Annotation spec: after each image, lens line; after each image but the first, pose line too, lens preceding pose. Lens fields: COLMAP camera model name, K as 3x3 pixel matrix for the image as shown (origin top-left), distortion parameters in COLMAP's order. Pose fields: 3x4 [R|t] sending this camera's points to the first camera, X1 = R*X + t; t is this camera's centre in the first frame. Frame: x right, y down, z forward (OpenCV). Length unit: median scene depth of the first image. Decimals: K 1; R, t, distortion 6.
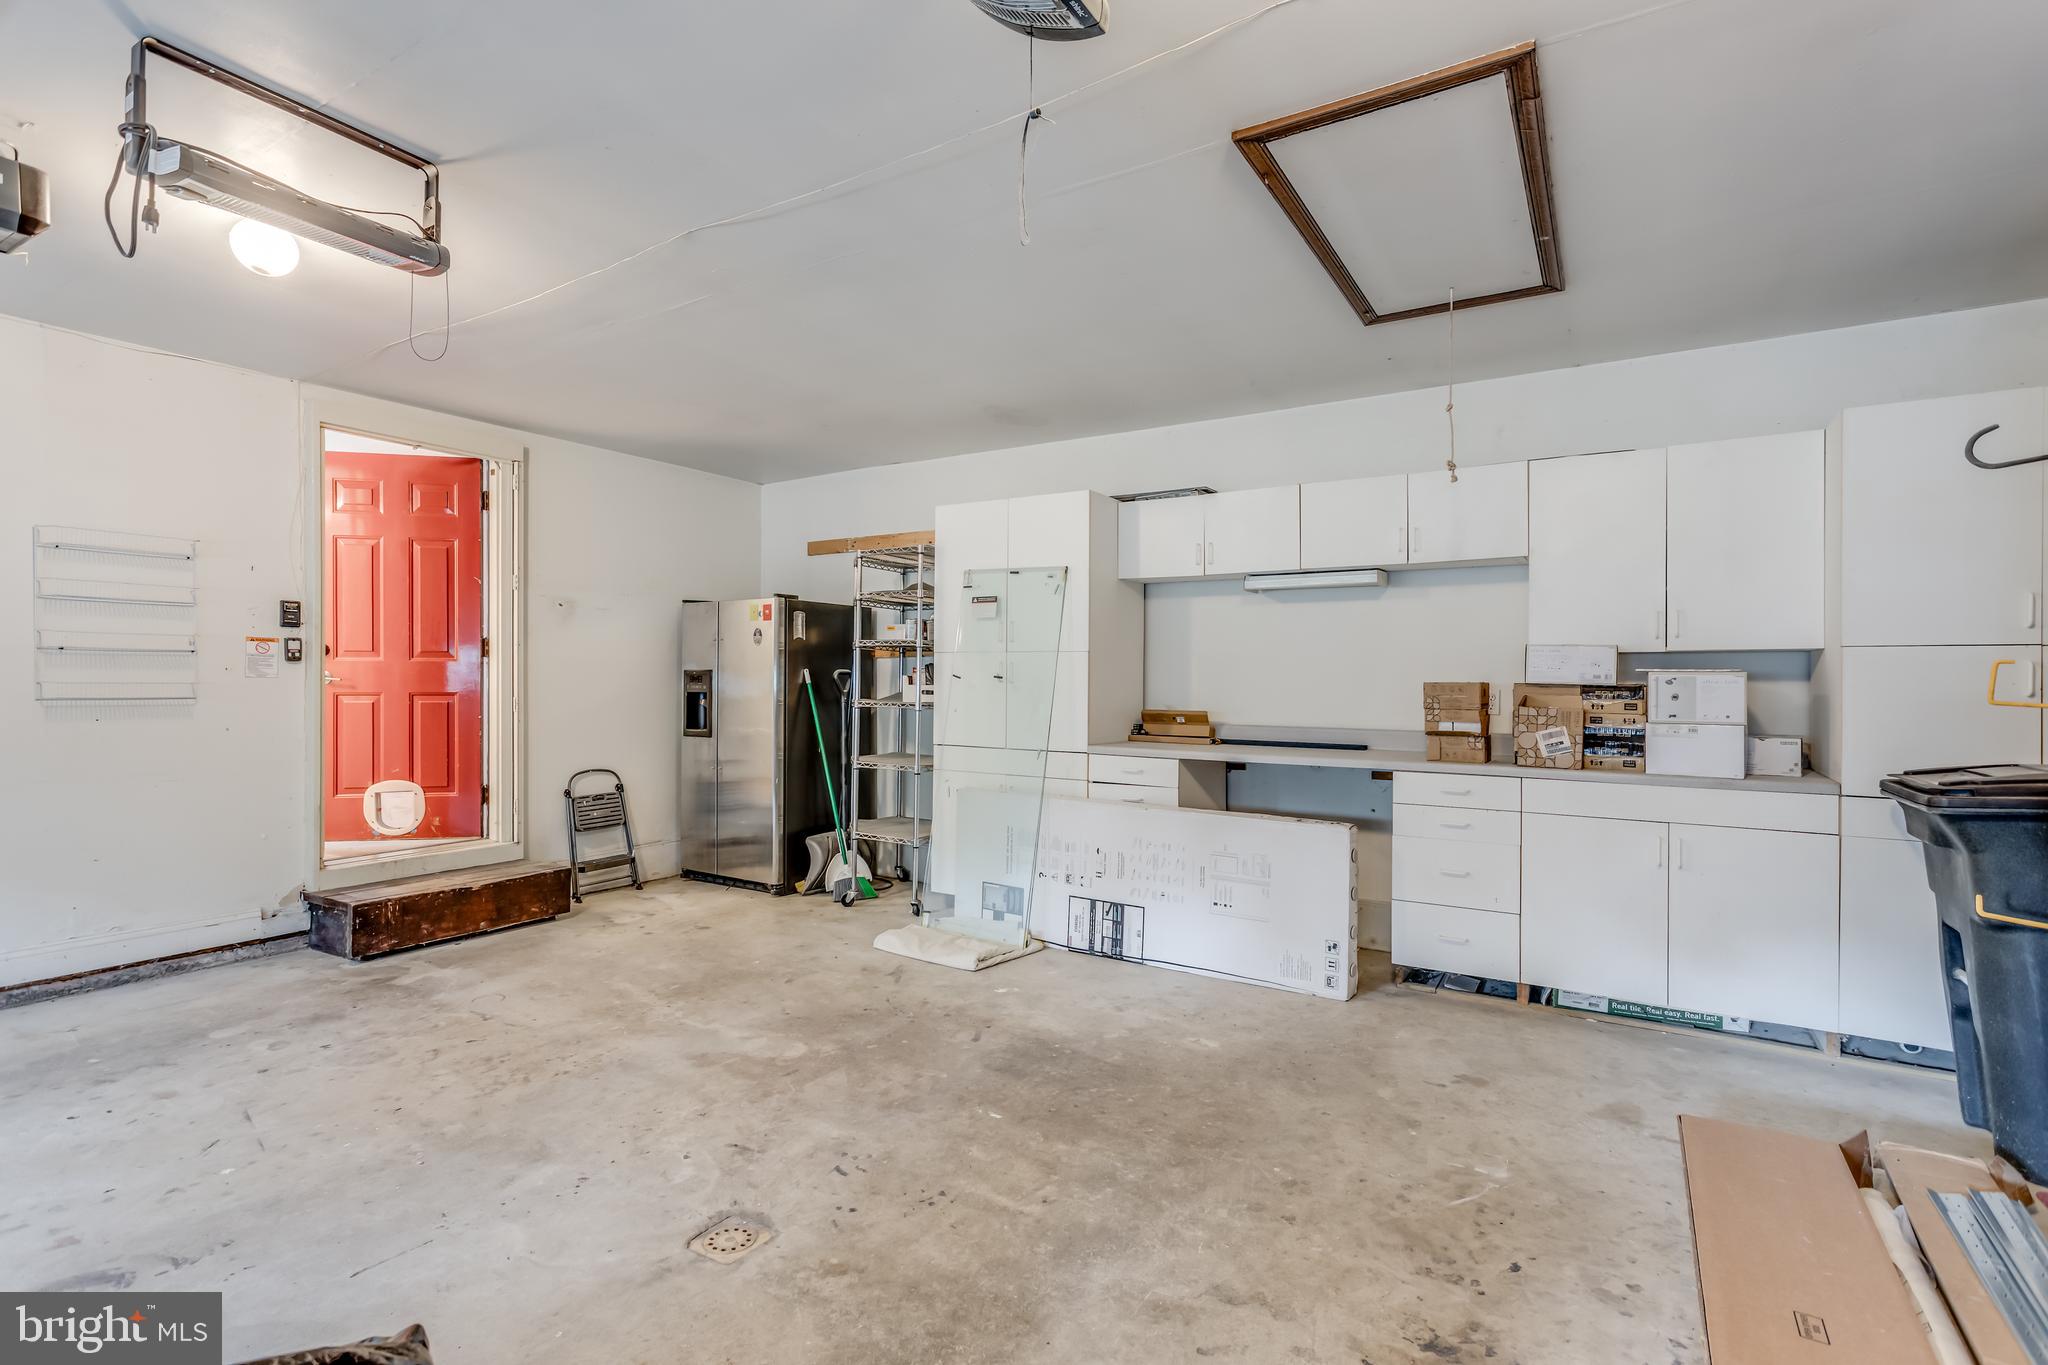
lens RADIAL K [[963.8, 0, 1022.8], [0, 963.8, 683.0], [0, 0, 1]] dist [0.008195, 0.000205]
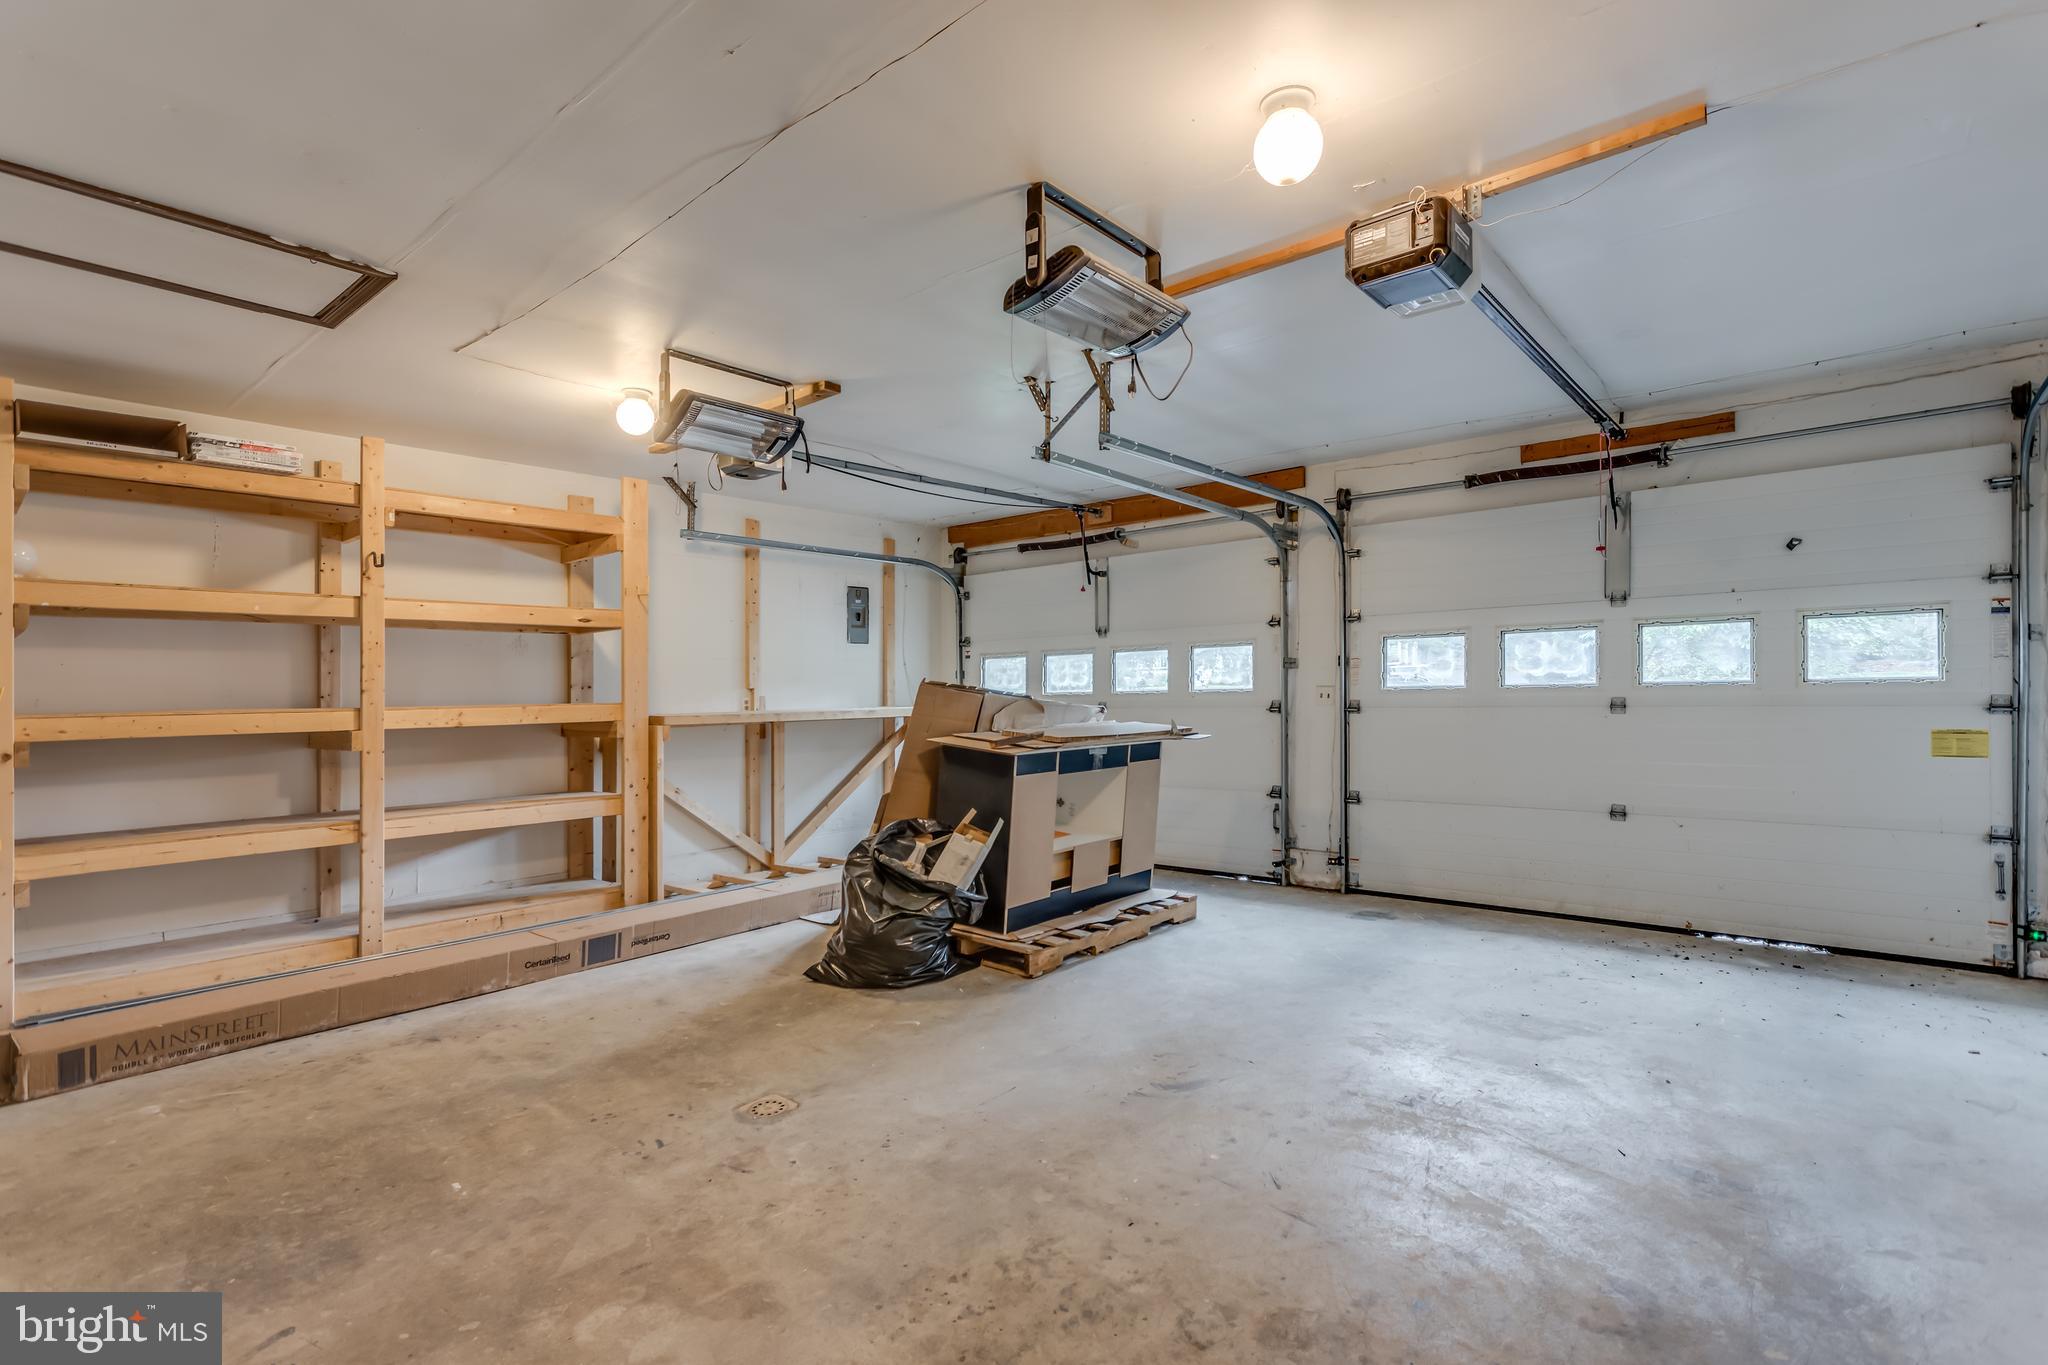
lens RADIAL K [[963.8, 0, 1024.6], [0, 963.8, 685.0], [0, 0, 1]] dist [0.008195, 0.000205]
pose [[-0.989084, 0.012797, 0.146794, -0.722930], [0.012833, 0.999917, -0.000701, -0.005466], [-0.146791, 0.001190, -0.989167, 1.912927]]
